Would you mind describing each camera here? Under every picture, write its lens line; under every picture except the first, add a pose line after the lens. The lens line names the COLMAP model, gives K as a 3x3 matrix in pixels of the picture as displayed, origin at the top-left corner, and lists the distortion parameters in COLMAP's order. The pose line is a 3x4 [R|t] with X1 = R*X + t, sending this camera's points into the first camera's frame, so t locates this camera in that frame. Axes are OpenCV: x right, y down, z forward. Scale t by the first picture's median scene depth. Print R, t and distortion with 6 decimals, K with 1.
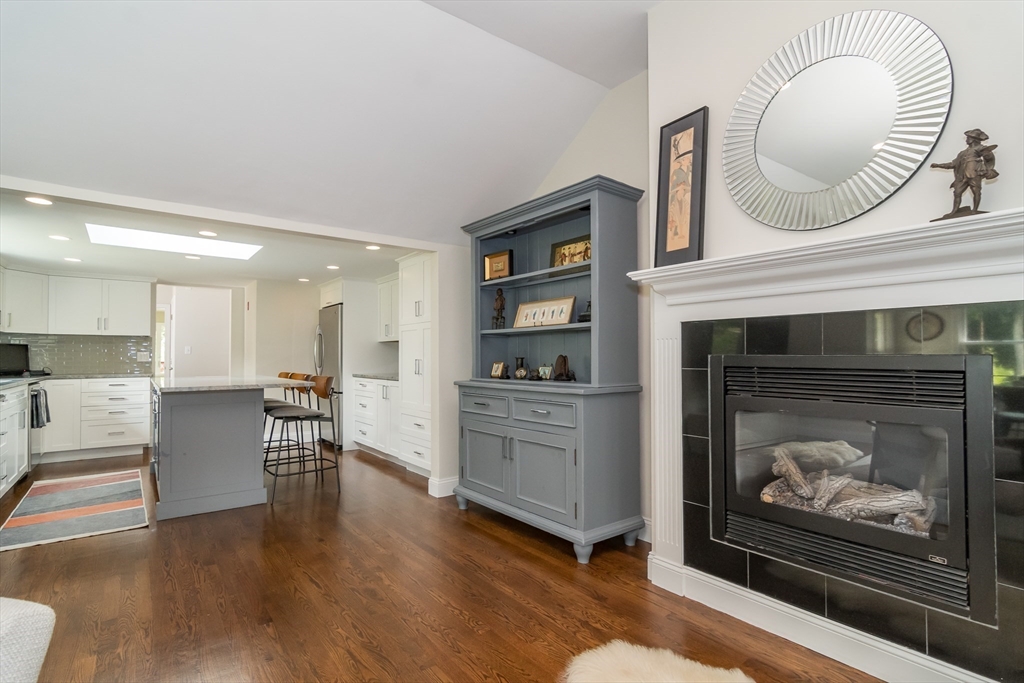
lens RADIAL K [[494.1, 0, 513.4], [0, 494.1, 348.9], [0, 0, 1]] dist [0.015848, -0.000495]
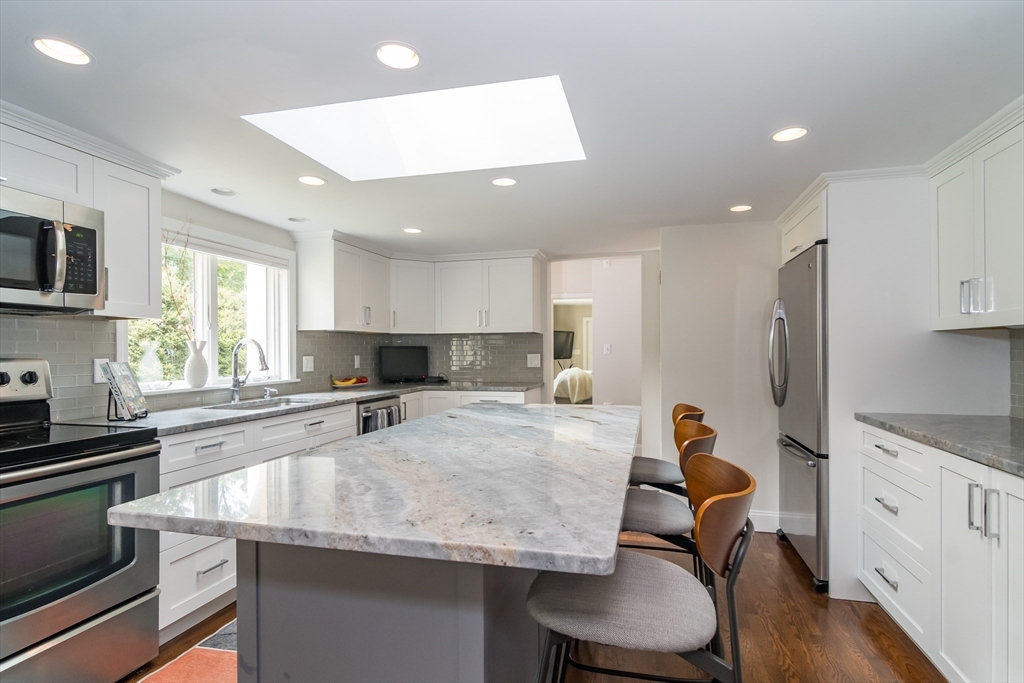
lens RADIAL K [[504.4, 0, 515.2], [0, 504.4, 350.0], [0, 0, 1]] dist [-0.002208, -0.000197]
pose [[0.602067, -0.000631, -0.798445, -0.167311], [0.014923, 0.999834, 0.010463, -0.009230], [0.798306, -0.018215, 0.601977, 0.544493]]
